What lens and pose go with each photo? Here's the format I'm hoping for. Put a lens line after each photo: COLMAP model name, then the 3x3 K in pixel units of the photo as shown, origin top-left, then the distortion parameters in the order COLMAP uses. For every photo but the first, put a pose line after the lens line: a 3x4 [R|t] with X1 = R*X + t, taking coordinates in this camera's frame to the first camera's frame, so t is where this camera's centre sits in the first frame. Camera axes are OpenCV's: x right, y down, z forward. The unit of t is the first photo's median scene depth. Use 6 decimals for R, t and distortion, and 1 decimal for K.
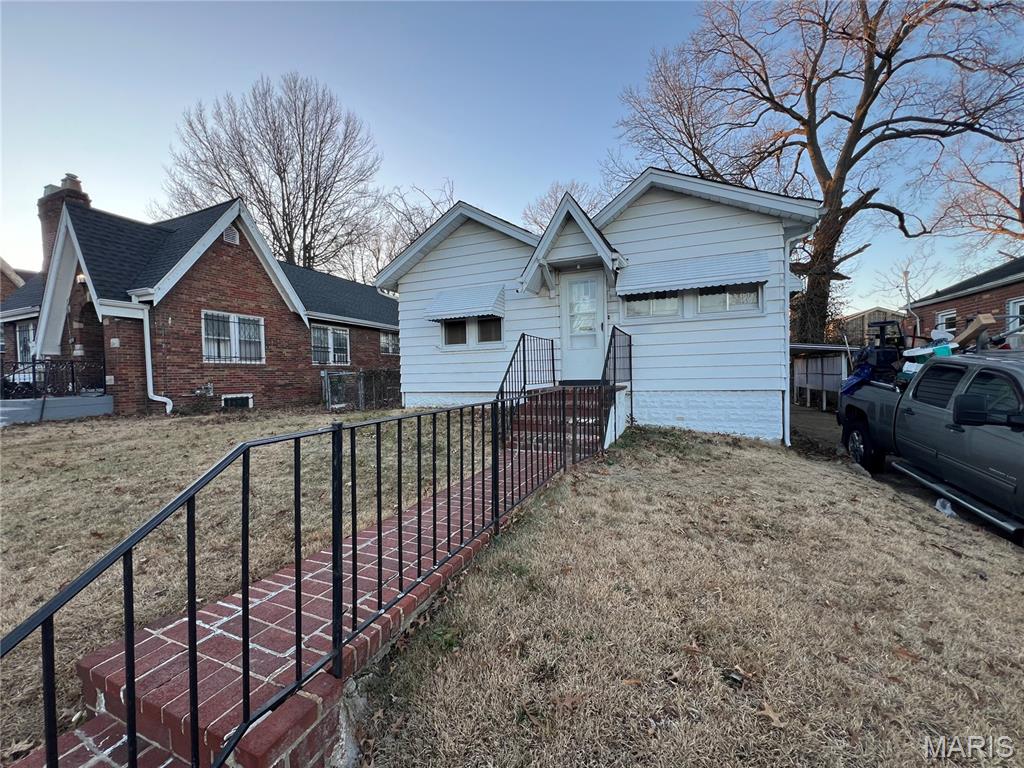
lens RADIAL K [[410.8, 0, 515.2], [0, 410.8, 384.3], [0, 0, 1]] dist [0.001532, -0.000663]
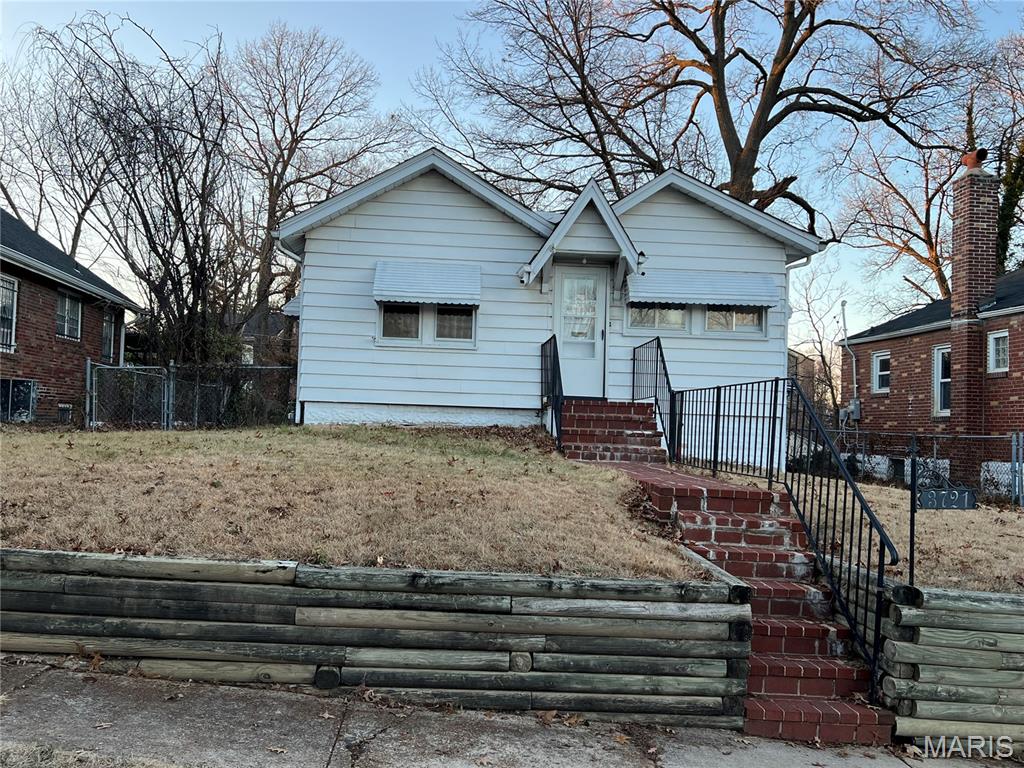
lens RADIAL K [[876.6, 0, 508.7], [0, 876.6, 384.1], [0, 0, 1]] dist [0.016992, -0.001495]
pose [[0.896571, 0.072481, 0.436929, -0.236518], [-0.044120, 0.996228, -0.074727, 0.032947], [-0.440697, 0.047720, 0.896387, -0.164261]]
